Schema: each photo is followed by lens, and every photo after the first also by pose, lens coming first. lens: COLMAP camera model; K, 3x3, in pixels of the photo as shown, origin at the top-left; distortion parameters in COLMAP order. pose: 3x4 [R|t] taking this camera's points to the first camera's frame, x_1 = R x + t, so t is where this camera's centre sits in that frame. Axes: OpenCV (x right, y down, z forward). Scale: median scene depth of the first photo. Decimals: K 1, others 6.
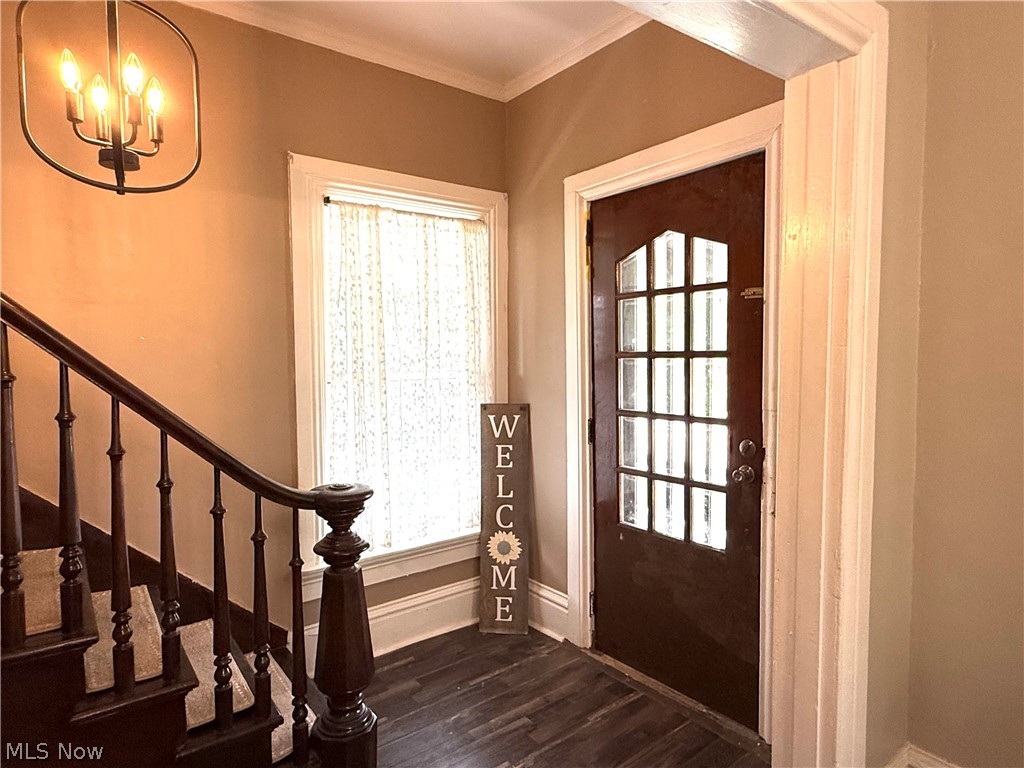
lens RADIAL K [[603.2, 0, 512.1], [0, 603.2, 385.8], [0, 0, 1]] dist [0.005861, 0.000680]
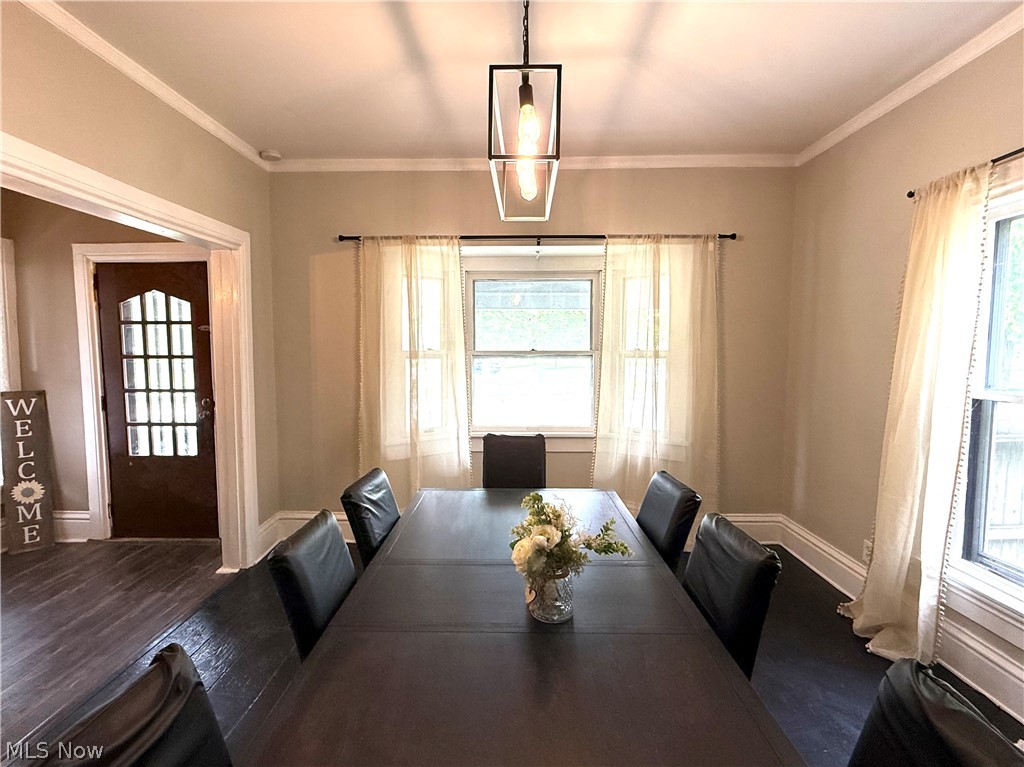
lens RADIAL K [[481.2, 0, 508.1], [0, 481.2, 384.6], [0, 0, 1]] dist [-0.011697, -0.001373]
pose [[0.615273, -0.046865, 0.786920, -0.215360], [0.033574, 0.998883, 0.033237, 0.018412], [-0.787599, 0.005970, 0.616159, -0.678974]]
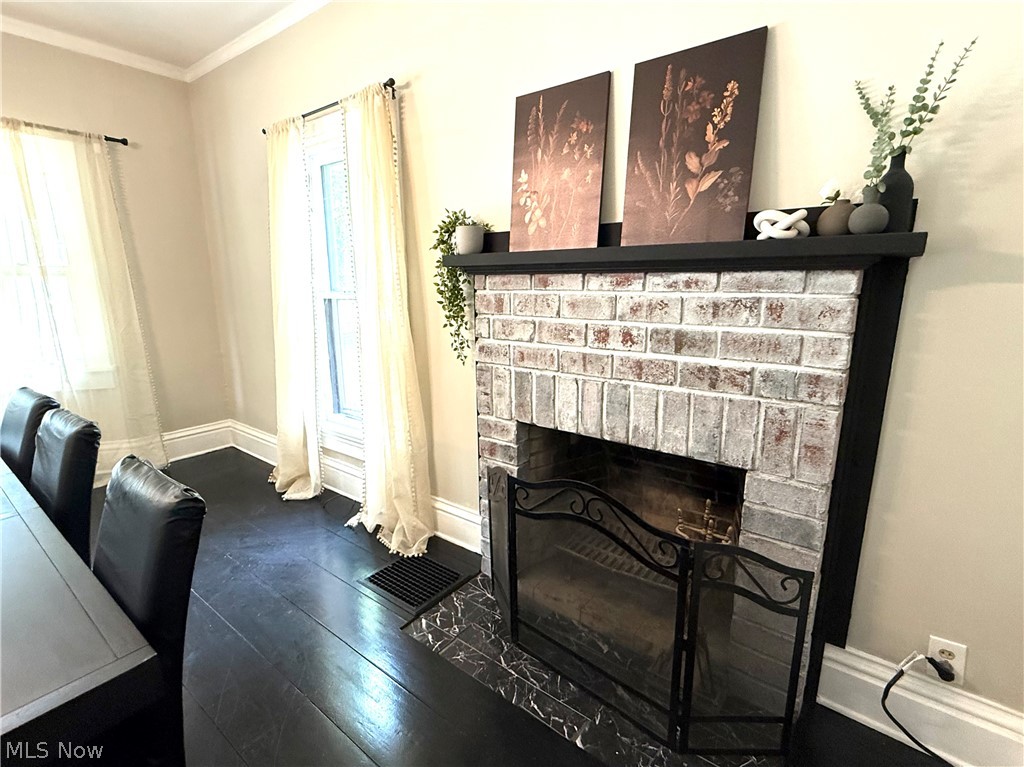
lens RADIAL K [[481.2, 0, 513.2], [0, 481.2, 386.7], [0, 0, 1]] dist [-0.011697, -0.001373]
pose [[-0.265624, -0.188514, 0.945466, -0.370191], [0.052183, 0.976447, 0.209351, 0.115754], [-0.962664, 0.104946, -0.249530, -1.047312]]
